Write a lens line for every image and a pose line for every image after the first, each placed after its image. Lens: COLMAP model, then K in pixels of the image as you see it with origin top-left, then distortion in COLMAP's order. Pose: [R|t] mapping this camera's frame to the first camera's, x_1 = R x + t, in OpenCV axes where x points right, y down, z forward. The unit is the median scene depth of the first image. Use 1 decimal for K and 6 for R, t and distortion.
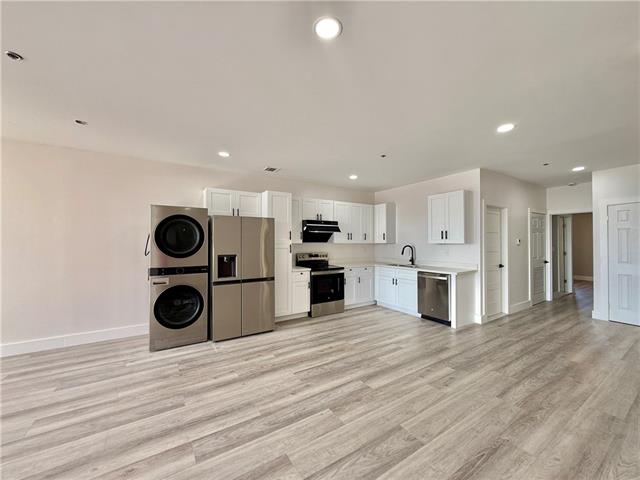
lens RADIAL K [[256.4, 0, 321.3], [0, 256.4, 238.6], [0, 0, 1]] dist [-0.001446, 0.000240]
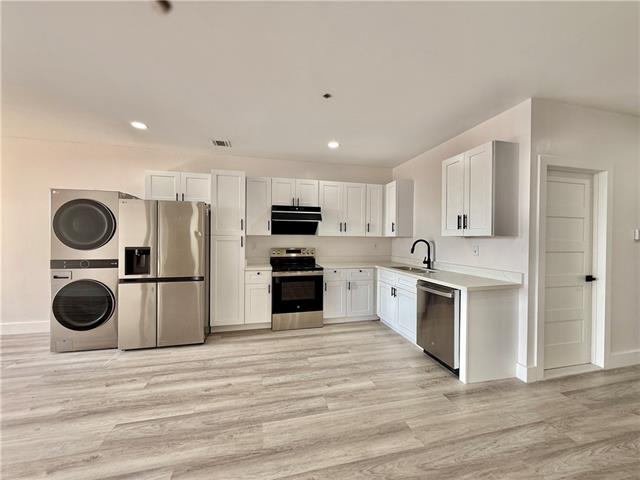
lens RADIAL K [[256.4, 0, 321.9], [0, 256.4, 237.9], [0, 0, 1]] dist [-0.001446, 0.000240]
pose [[0.947138, 0.008010, -0.320726, 0.384123], [-0.003758, 0.999897, 0.013874, 0.017123], [0.320804, -0.011936, 0.947070, 0.344630]]
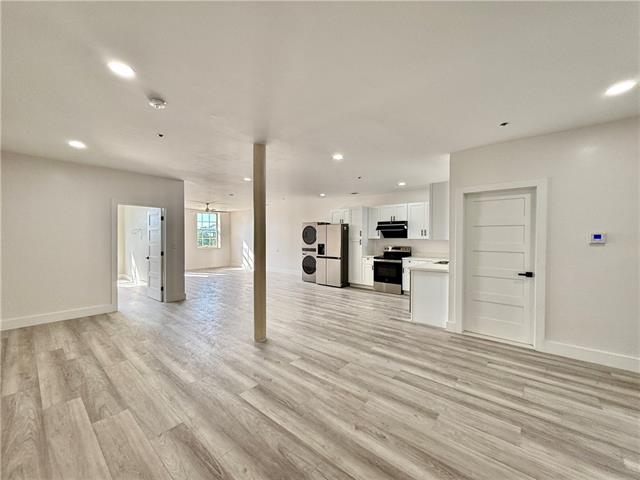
lens RADIAL K [[256.4, 0, 320.2], [0, 256.4, 241.5], [0, 0, 1]] dist [-0.001446, 0.000240]
pose [[0.284287, 0.017390, -0.958581, 1.365536], [0.013139, 0.999671, 0.022032, -0.001462], [0.958649, -0.018858, 0.283965, 0.336223]]
